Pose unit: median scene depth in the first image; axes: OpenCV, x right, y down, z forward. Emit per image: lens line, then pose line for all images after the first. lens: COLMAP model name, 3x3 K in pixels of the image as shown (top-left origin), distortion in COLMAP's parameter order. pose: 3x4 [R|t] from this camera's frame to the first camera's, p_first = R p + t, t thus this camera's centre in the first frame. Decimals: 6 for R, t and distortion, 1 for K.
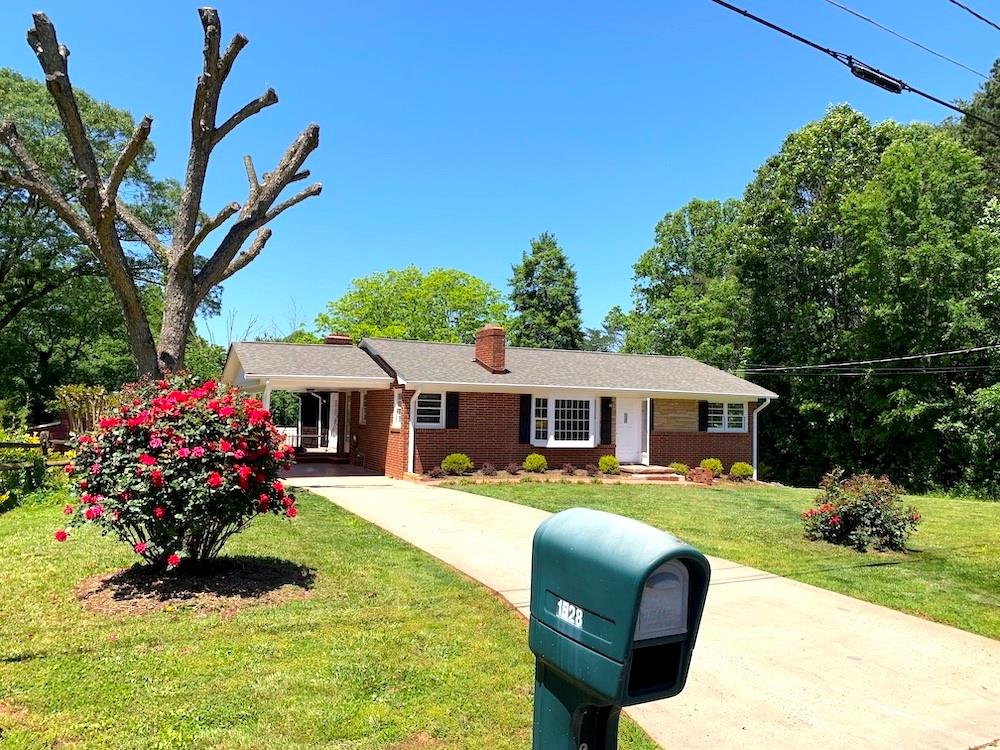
lens RADIAL K [[751.6, 0, 500.0], [0, 751.6, 375.0], [0, 0, 1]] dist [0.067244, -0.000271]
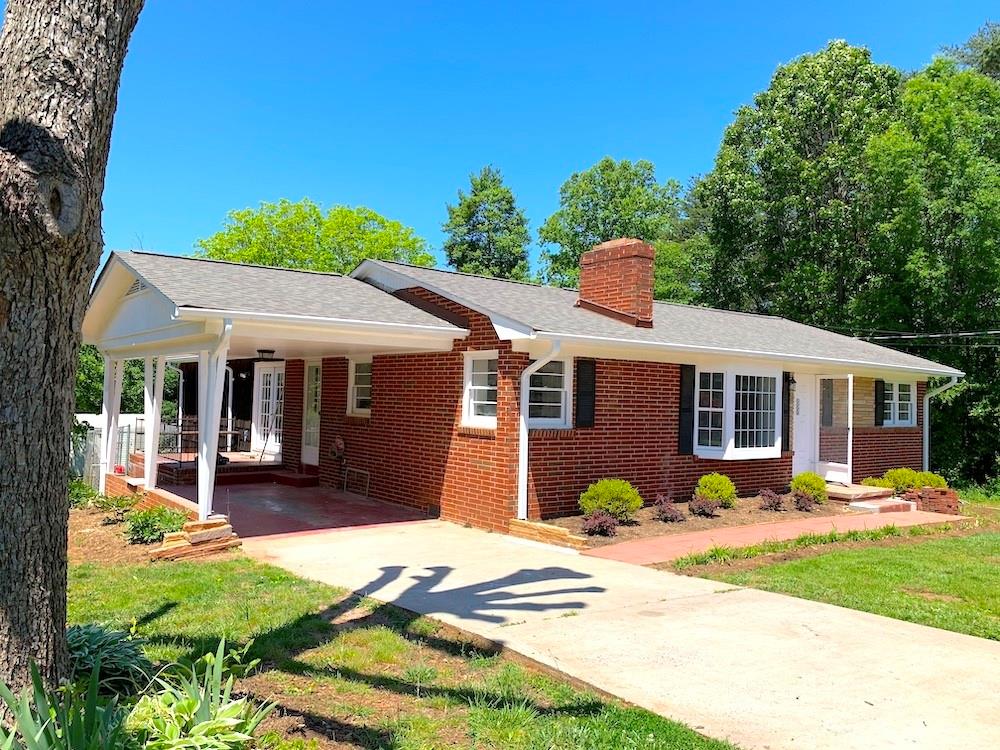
lens RADIAL K [[755.3, 0, 489.0], [0, 755.3, 370.2], [0, 0, 1]] dist [0.064382, -0.101561]
pose [[0.977875, 0.011091, 0.208895, -0.222448], [-0.015017, 0.999739, 0.017213, 0.021610], [-0.208649, -0.019969, 0.977787, 0.474516]]
